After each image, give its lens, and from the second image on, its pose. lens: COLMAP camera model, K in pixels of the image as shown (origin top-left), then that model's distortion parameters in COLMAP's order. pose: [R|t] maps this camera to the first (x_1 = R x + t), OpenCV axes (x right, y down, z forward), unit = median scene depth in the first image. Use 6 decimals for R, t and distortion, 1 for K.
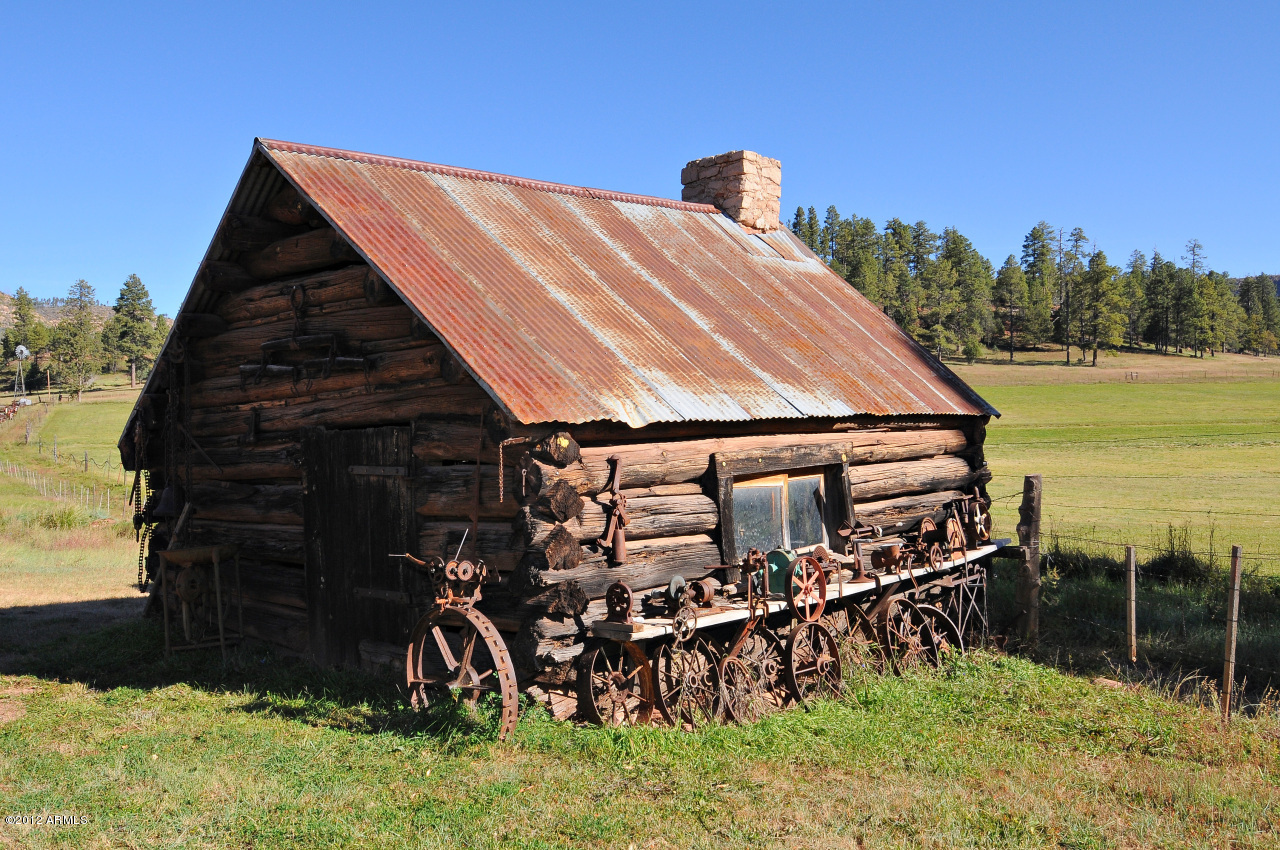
lens RADIAL K [[1048.6, 0, 640.0], [0, 1048.6, 425.0], [0, 0, 1]] dist [0.008508, 0.008036]
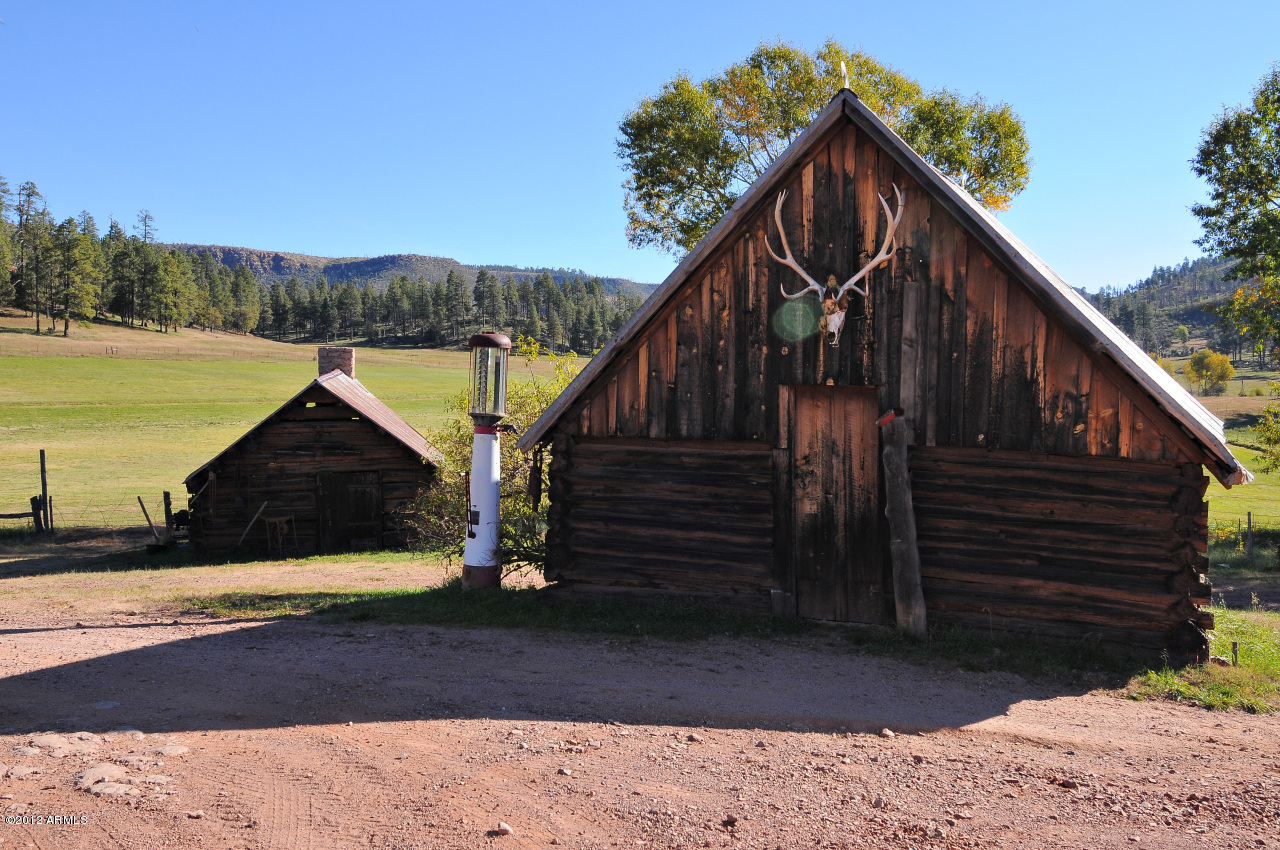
lens RADIAL K [[1961.3, 0, 640.0], [0, 1961.3, 425.0], [0, 0, 1]] dist [-0.045769, 0.440072]
pose [[0.597840, -0.030012, 0.801053, -0.728854], [-0.013819, 0.998765, 0.047733, -0.070931], [-0.801496, -0.039606, 0.596687, -0.525083]]
